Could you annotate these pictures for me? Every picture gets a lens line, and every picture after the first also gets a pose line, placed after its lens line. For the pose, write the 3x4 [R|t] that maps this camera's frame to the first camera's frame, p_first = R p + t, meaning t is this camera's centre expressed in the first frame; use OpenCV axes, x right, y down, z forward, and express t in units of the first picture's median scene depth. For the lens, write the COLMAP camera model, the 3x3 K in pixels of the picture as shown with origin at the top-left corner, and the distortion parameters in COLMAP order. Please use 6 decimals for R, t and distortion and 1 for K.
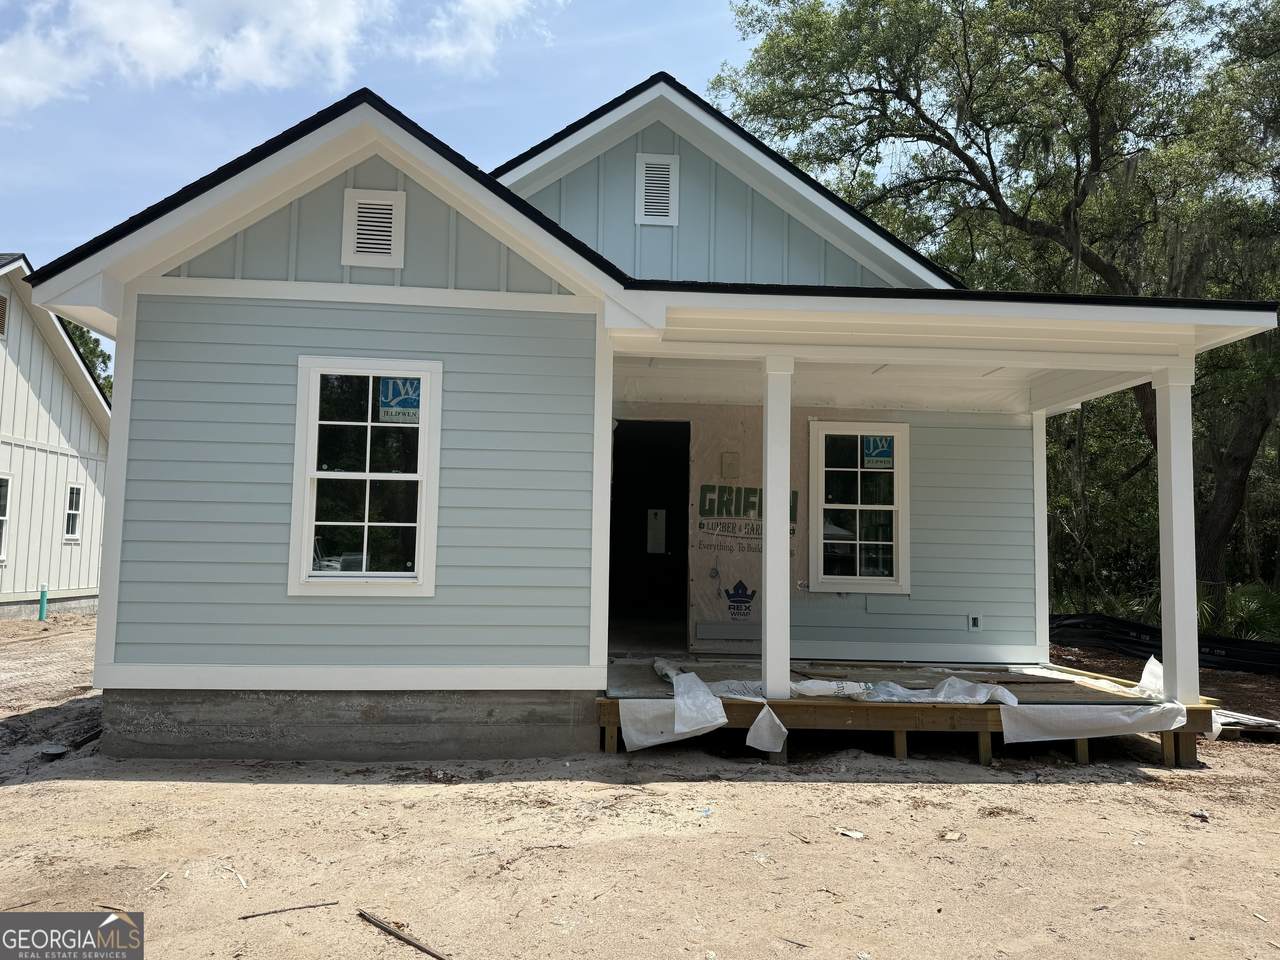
lens RADIAL K [[926.6, 0, 640.0], [0, 926.6, 480.0], [0, 0, 1]] dist [0.001612, 0.000023]
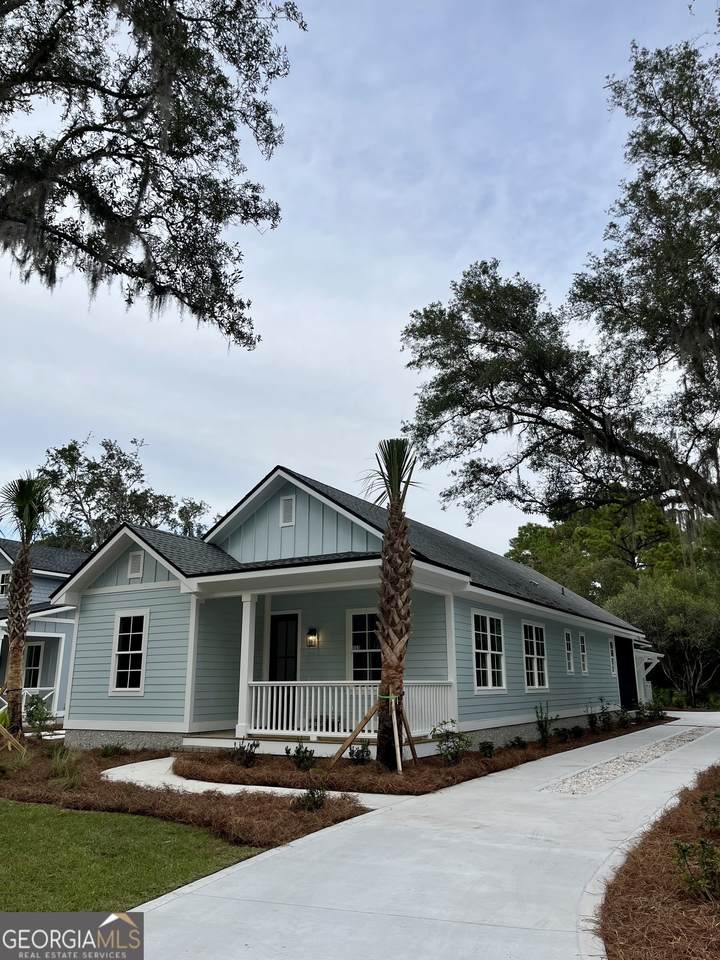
lens RADIAL K [[729.7, 0, 360.0], [0, 729.7, 480.0], [0, 0, 1]] dist [0.045136, -0.006709]
pose [[0.817392, -0.173081, -0.549467, 1.615075], [0.065905, 0.975632, -0.209281, -0.002015], [0.572300, 0.134852, 0.808880, -0.494986]]
